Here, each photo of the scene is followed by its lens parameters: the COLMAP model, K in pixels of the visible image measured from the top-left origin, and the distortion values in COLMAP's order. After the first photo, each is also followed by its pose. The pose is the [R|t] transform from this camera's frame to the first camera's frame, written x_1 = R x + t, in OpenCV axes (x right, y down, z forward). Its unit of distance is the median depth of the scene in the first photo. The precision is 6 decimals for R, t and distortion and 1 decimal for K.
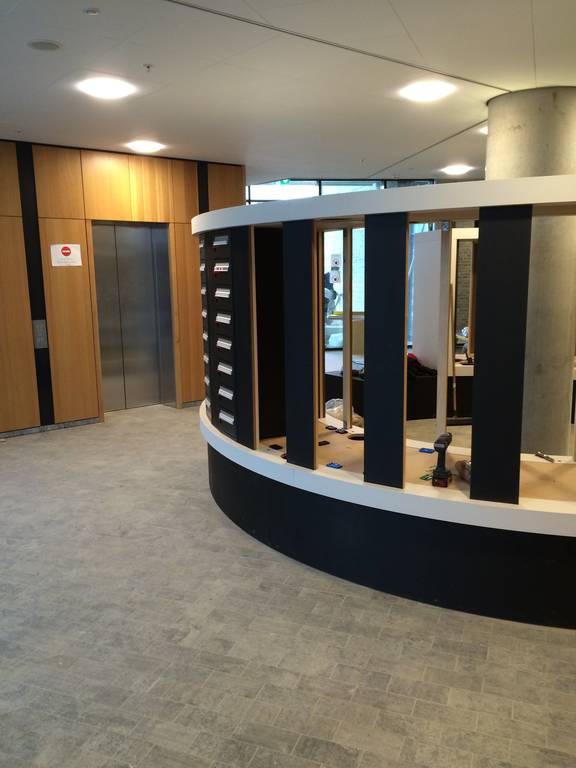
lens RADIAL K [[669.9, 0, 287.3], [0, 669.9, 389.4], [0, 0, 1]] dist [0.056110, -0.062607]
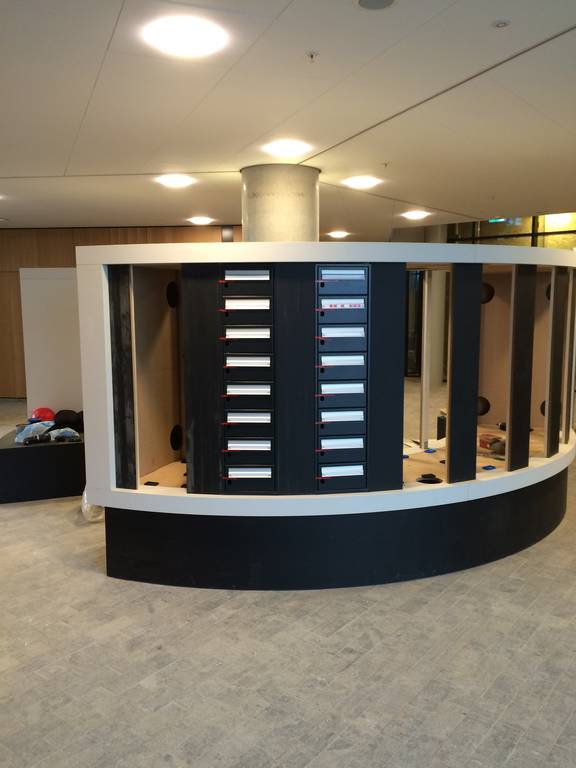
lens RADIAL K [[669.9, 0, 285.5], [0, 669.9, 384.8], [0, 0, 1]] dist [0.056110, -0.062607]
pose [[0.283311, -0.113810, 0.952251, -1.065324], [0.178677, 0.981812, 0.064184, -0.161828], [-0.942236, 0.151961, 0.298493, 0.882746]]
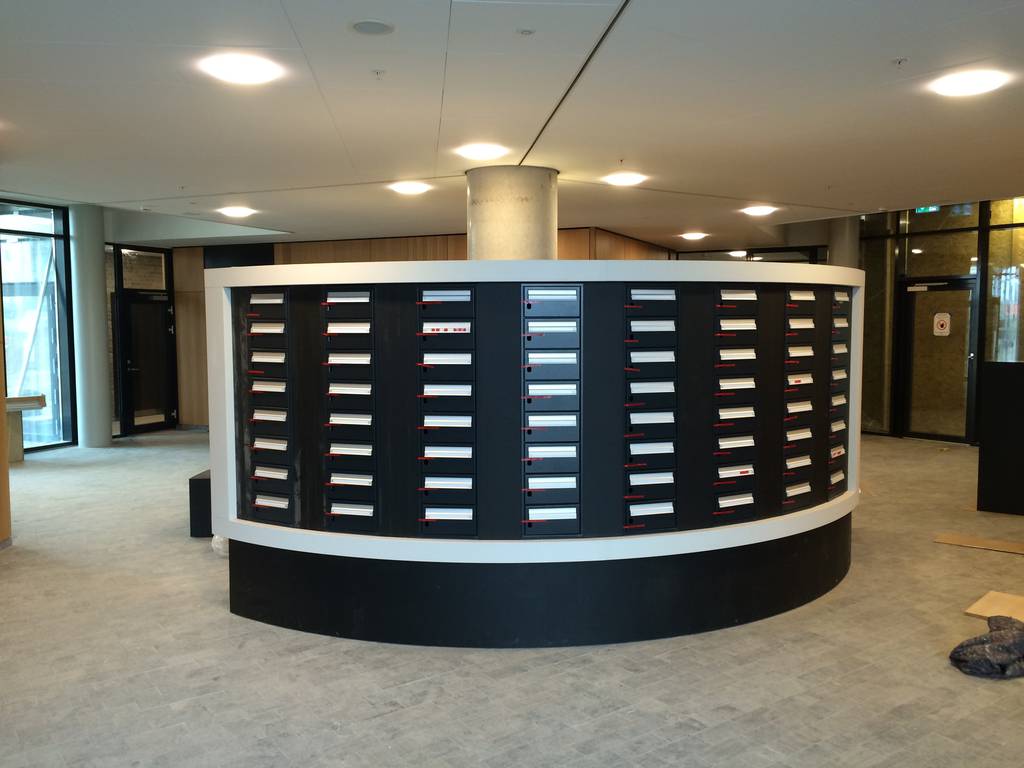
lens RADIAL K [[893.2, 0, 507.7], [0, 893.2, 386.2], [0, 0, 1]] dist [0.056110, -0.062607]
pose [[0.543120, -0.057675, 0.837672, -1.050671], [0.155622, 0.987268, -0.032926, -0.072214], [-0.825107, 0.148242, 0.545181, 0.377458]]
